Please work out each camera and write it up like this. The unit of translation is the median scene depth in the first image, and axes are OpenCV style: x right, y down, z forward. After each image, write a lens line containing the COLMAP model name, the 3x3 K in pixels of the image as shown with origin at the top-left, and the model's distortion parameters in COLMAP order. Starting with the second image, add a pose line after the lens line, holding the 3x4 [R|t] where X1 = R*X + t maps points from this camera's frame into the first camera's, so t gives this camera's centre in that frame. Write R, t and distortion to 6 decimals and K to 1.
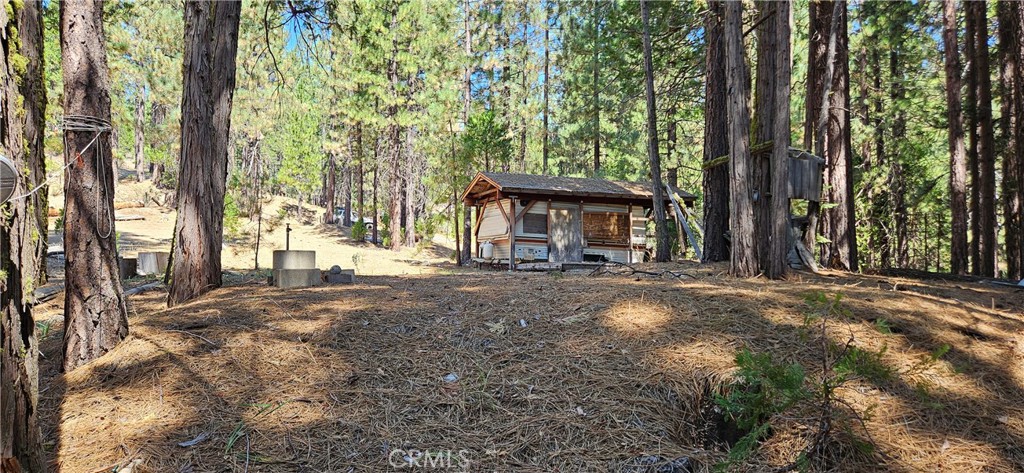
lens RADIAL K [[679.9, 0, 514.4], [0, 679.9, 235.3], [0, 0, 1]] dist [0.072238, -0.070737]
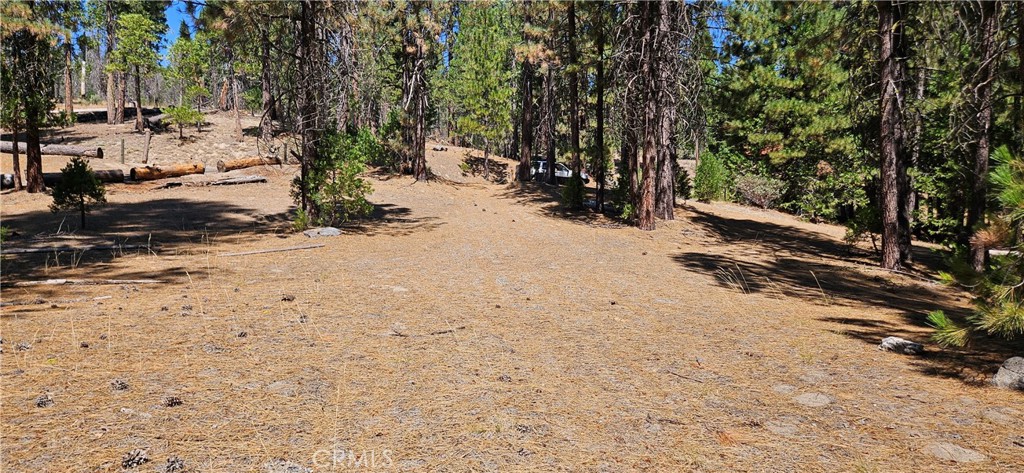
lens RADIAL K [[679.9, 0, 514.4], [0, 679.9, 235.3], [0, 0, 1]] dist [0.072238, -0.070737]
pose [[0.962932, -0.005905, -0.269679, -0.080023], [0.024417, 0.997564, 0.065341, -0.006304], [0.268636, -0.069504, 0.960731, 0.275570]]
